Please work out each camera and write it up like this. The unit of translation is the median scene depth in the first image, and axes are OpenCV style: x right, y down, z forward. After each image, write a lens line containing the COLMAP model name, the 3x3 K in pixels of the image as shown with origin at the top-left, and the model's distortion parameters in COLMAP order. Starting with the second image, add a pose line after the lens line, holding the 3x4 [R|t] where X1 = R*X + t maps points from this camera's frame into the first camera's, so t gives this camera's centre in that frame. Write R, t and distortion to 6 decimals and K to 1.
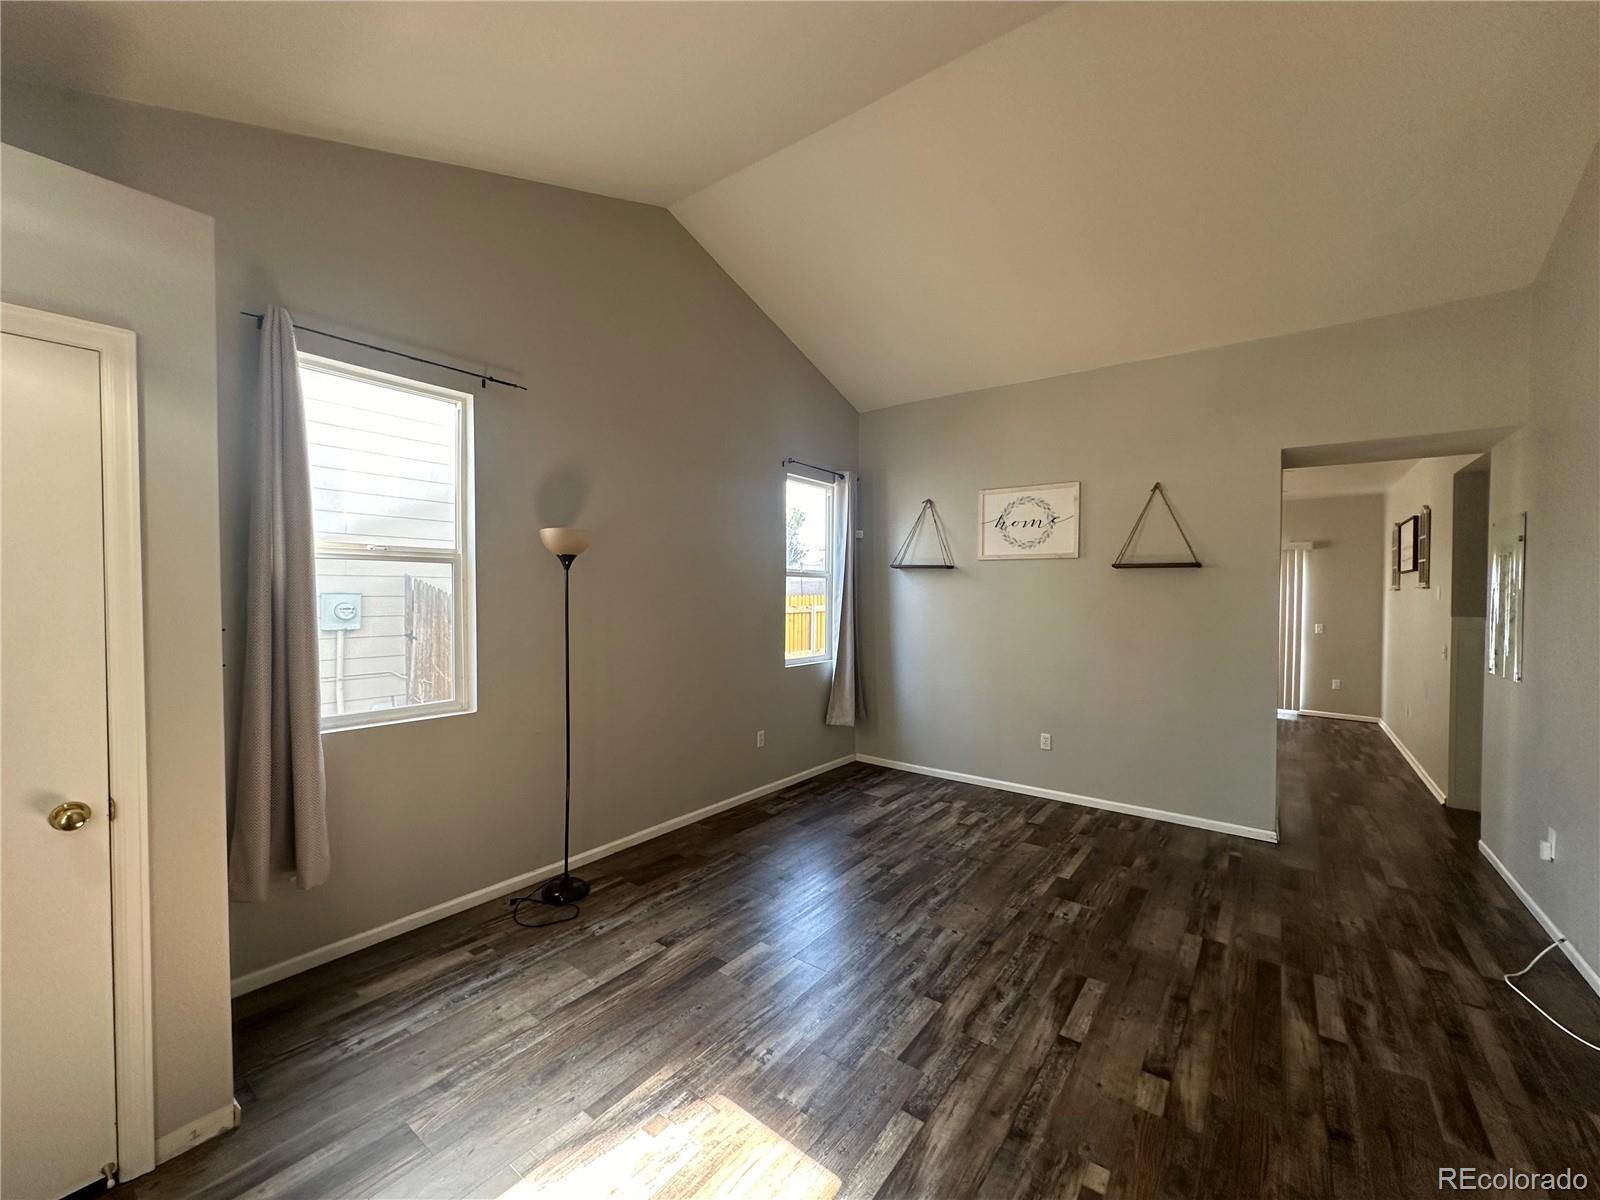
lens RADIAL K [[633.3, 0, 799.3], [0, 633.3, 600.6], [0, 0, 1]] dist [-0.001228, 0.000677]
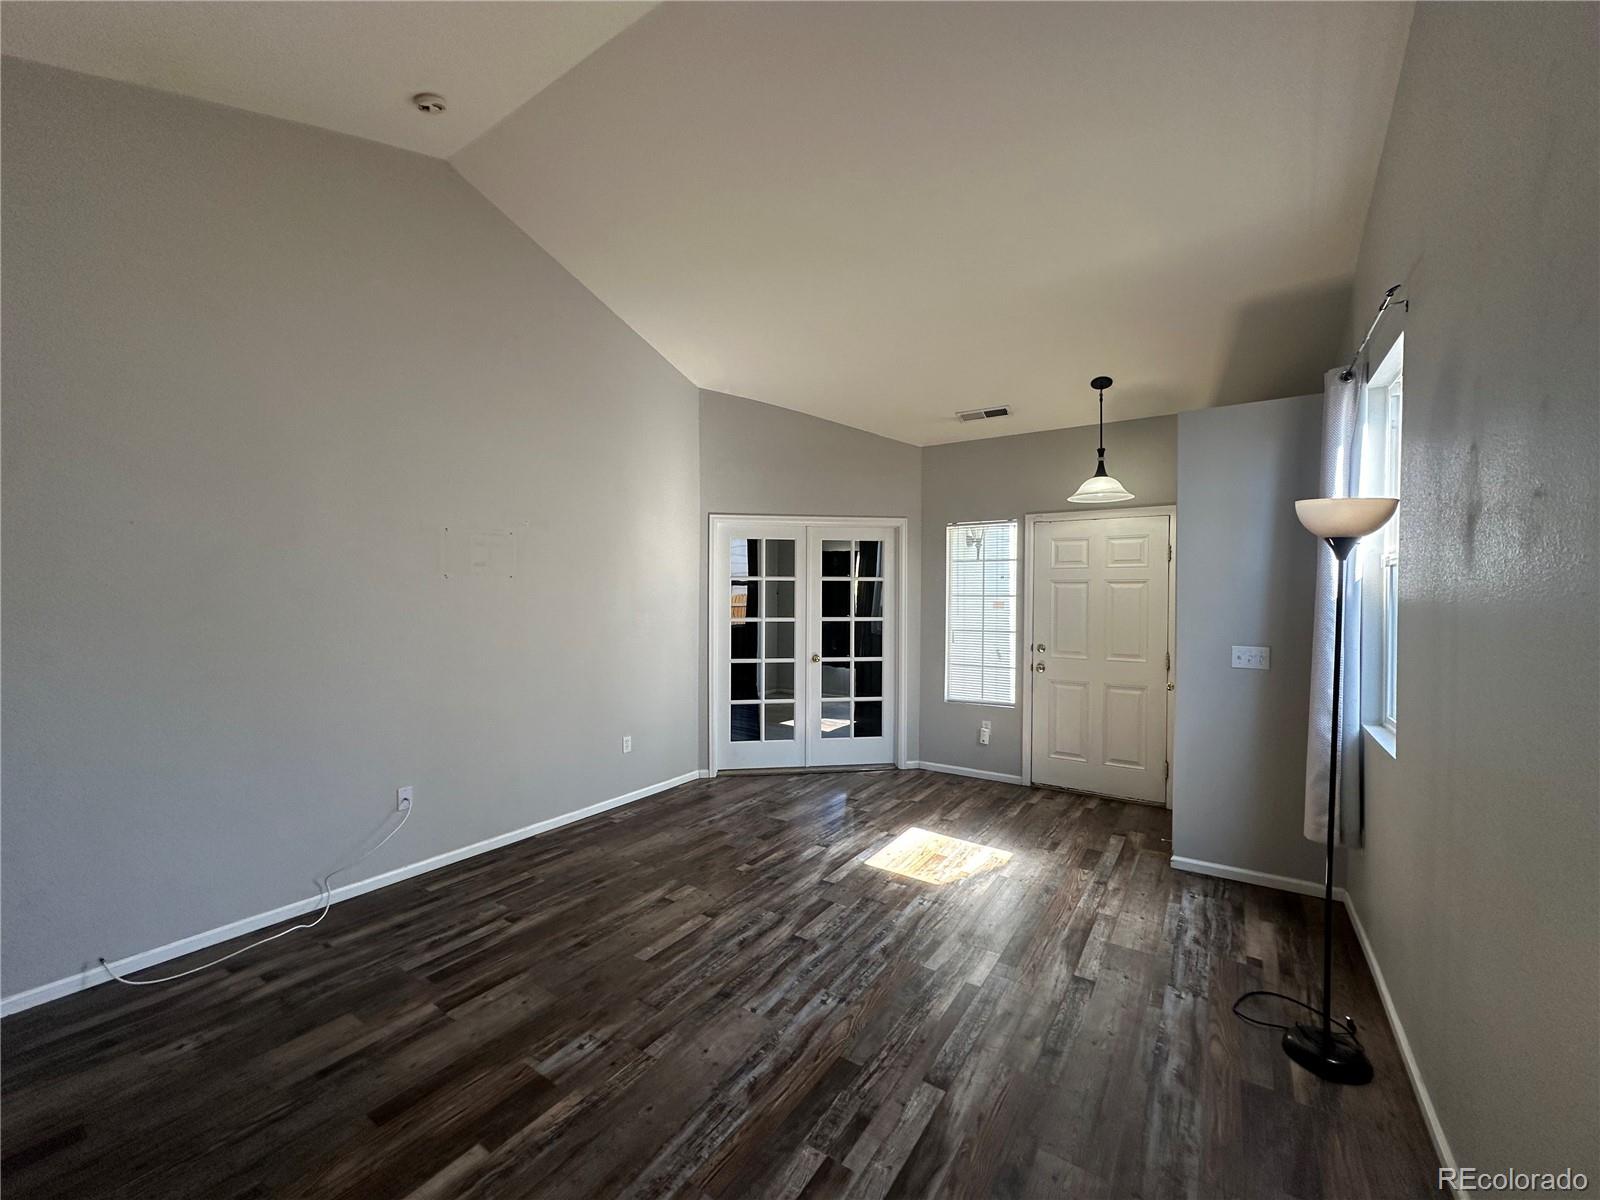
lens RADIAL K [[633.3, 0, 800.5], [0, 633.3, 604.6], [0, 0, 1]] dist [-0.001228, 0.000677]
pose [[-0.998482, -0.014911, -0.053023, 0.274364], [-0.016790, 0.999240, 0.035171, -0.024072], [0.052458, 0.036008, -0.997974, 2.075729]]
